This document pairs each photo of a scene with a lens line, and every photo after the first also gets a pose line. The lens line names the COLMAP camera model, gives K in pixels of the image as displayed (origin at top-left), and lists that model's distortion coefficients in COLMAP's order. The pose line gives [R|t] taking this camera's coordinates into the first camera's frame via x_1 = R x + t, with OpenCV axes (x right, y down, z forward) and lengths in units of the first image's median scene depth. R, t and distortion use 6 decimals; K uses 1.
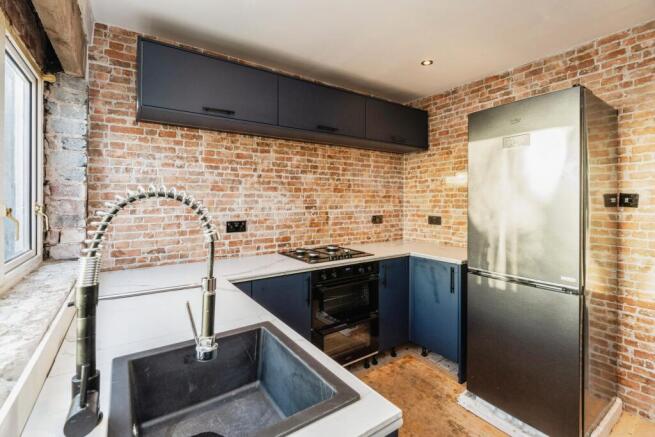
lens RADIAL K [[296.5, 0, 328.8], [0, 296.5, 203.2], [0, 0, 1]] dist [0.000796, 0.000052]
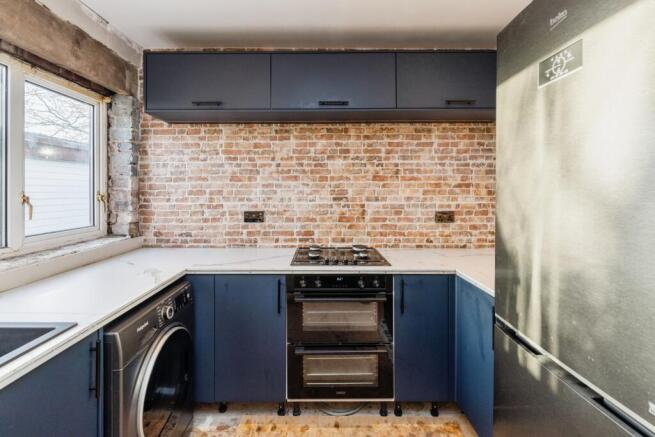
lens RADIAL K [[295.5, 0, 321.4], [0, 295.5, 192.2], [0, 0, 1]] dist [0.000863, -0.000125]
pose [[0.823779, 0.006444, -0.566874, 0.428062], [-0.005881, 0.999979, 0.002821, -0.007651], [0.566880, 0.001010, 0.823799, 0.303904]]
